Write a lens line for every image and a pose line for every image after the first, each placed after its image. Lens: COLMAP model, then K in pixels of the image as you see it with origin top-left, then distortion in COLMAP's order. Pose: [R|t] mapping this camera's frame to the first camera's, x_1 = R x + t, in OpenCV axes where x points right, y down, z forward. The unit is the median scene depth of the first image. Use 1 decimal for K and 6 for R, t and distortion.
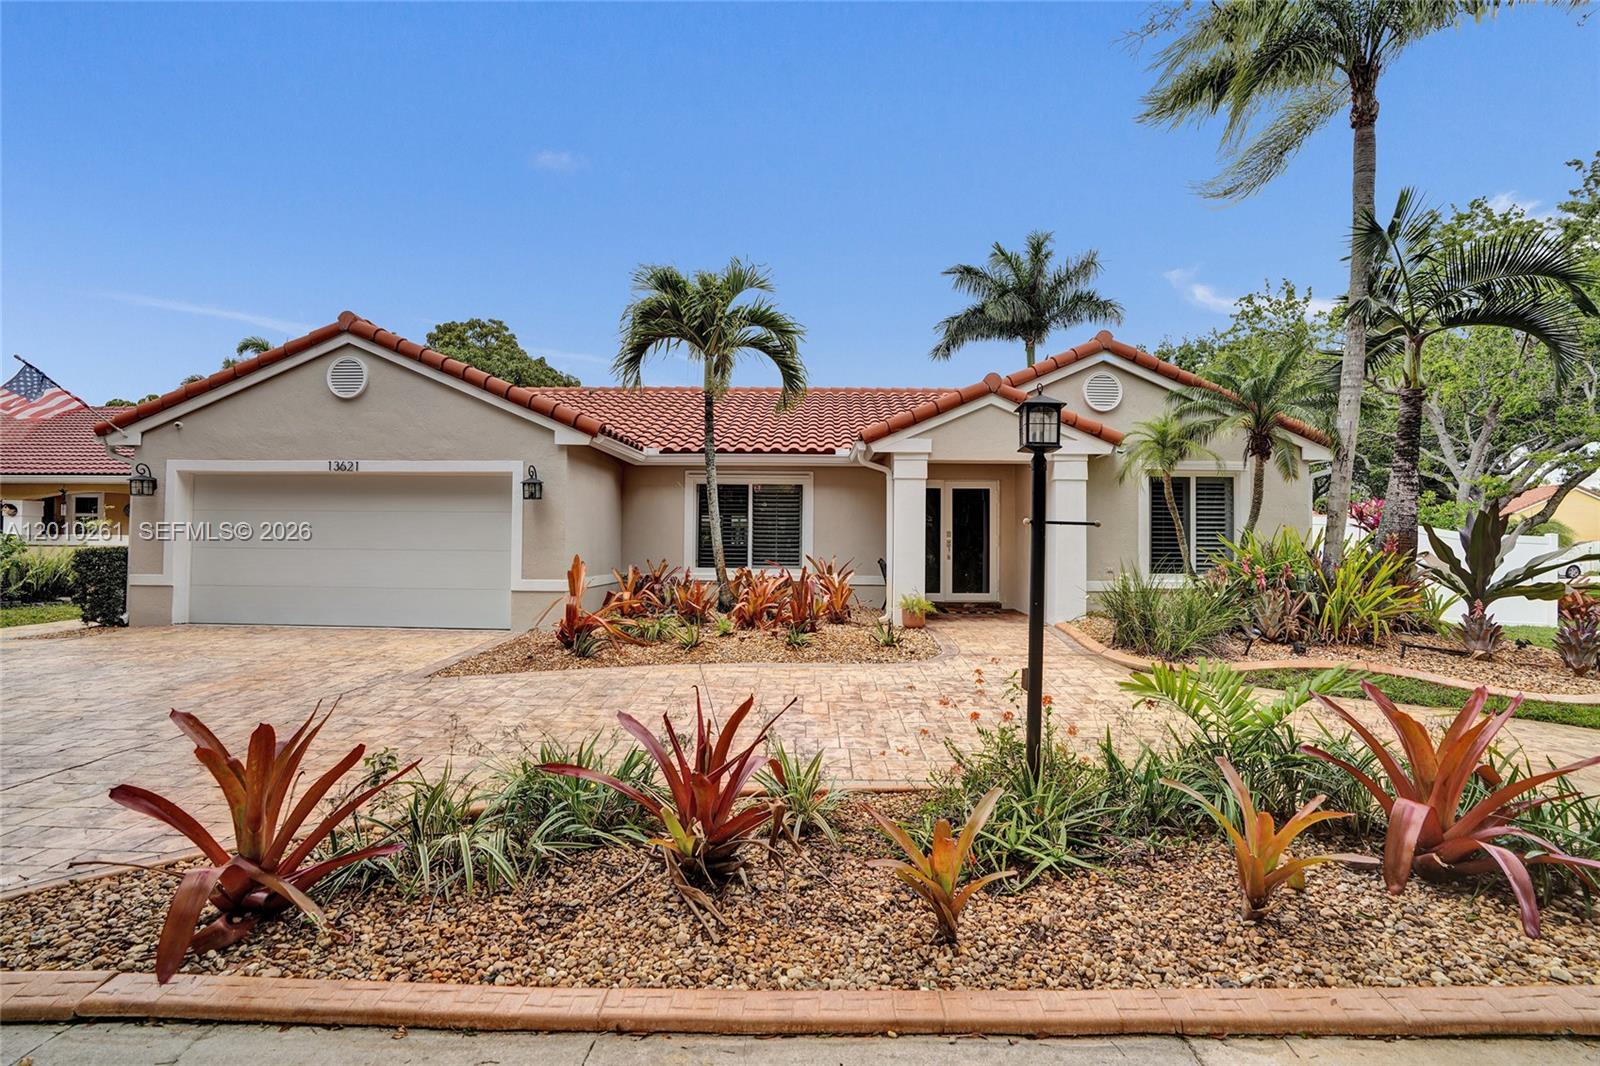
lens RADIAL K [[796.0, 0, 849.4], [0, 796.0, 528.4], [0, 0, 1]] dist [-0.003204, -0.000118]
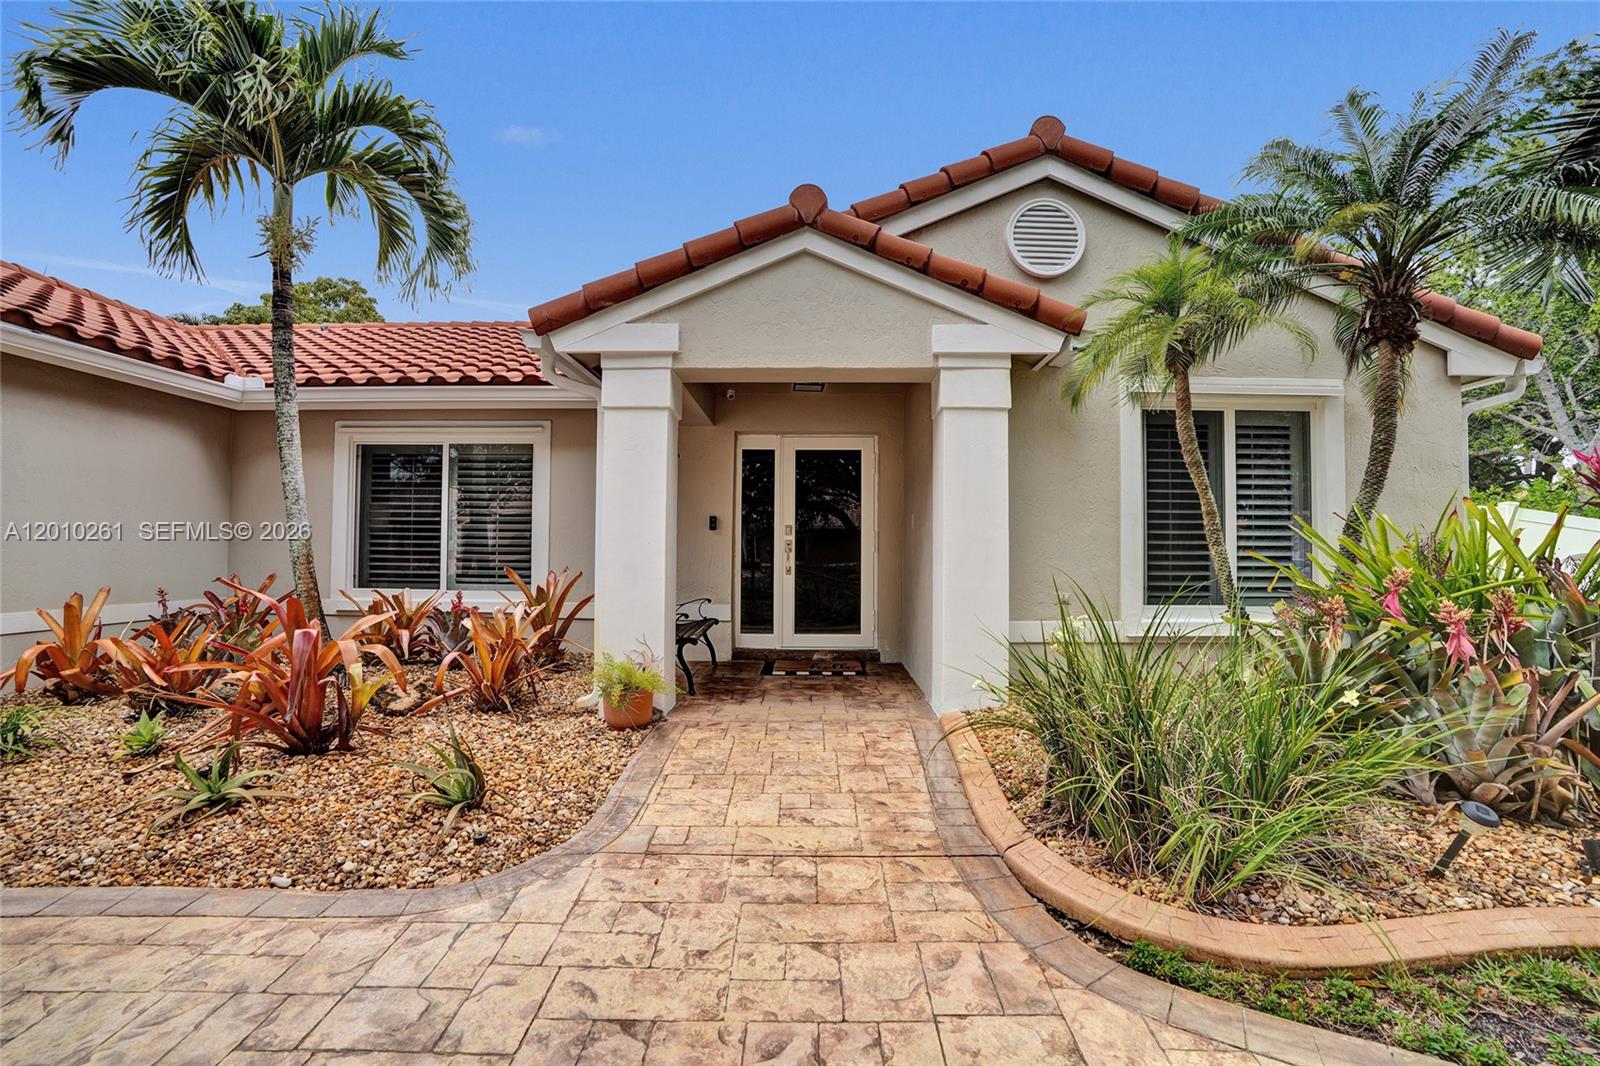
lens RADIAL K [[789.4, 0, 810.9], [0, 789.4, 536.5], [0, 0, 1]] dist [-0.076629, 0.032412]
pose [[0.999193, 0.000990, -0.040154, 0.192788], [-0.001083, 0.999997, -0.002291, 0.015096], [0.040152, 0.002332, 0.999191, 0.514325]]
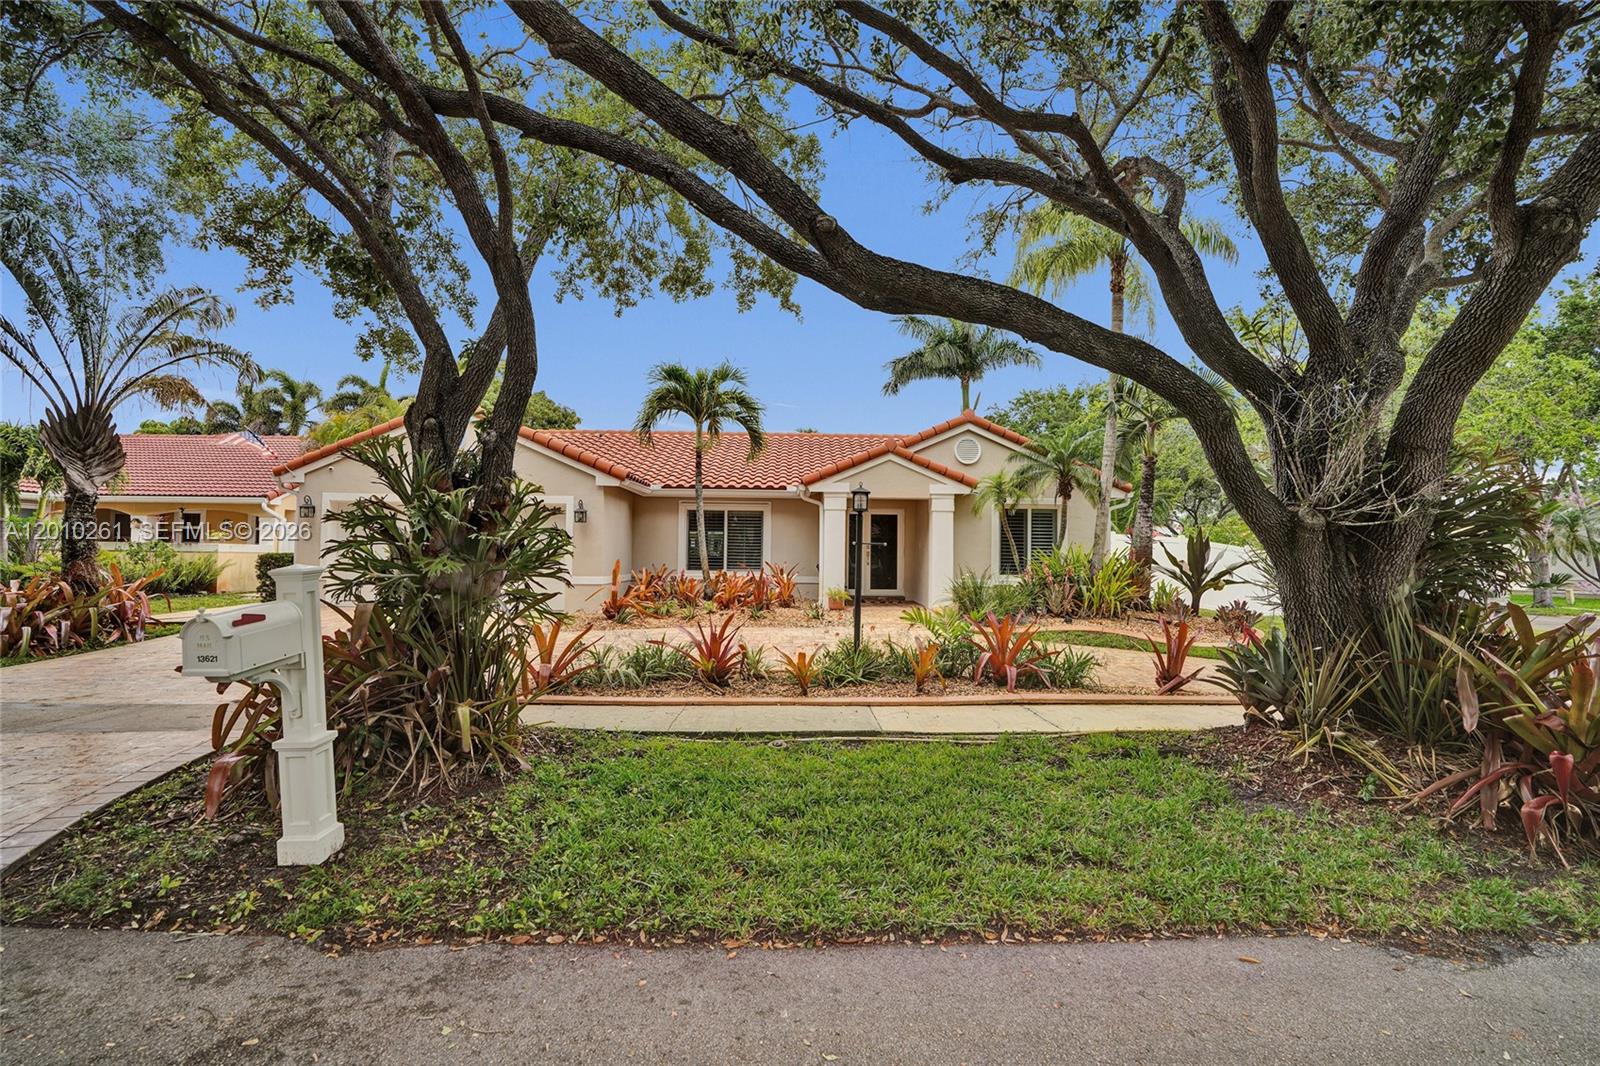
lens RADIAL K [[789.4, 0, 810.9], [0, 789.4, 536.5], [0, 0, 1]] dist [-0.076629, 0.032412]
pose [[0.999946, 0.004506, -0.009404, 0.044333], [-0.004544, 0.999981, -0.004094, -0.006144], [0.009385, 0.004136, 0.999947, -0.452502]]
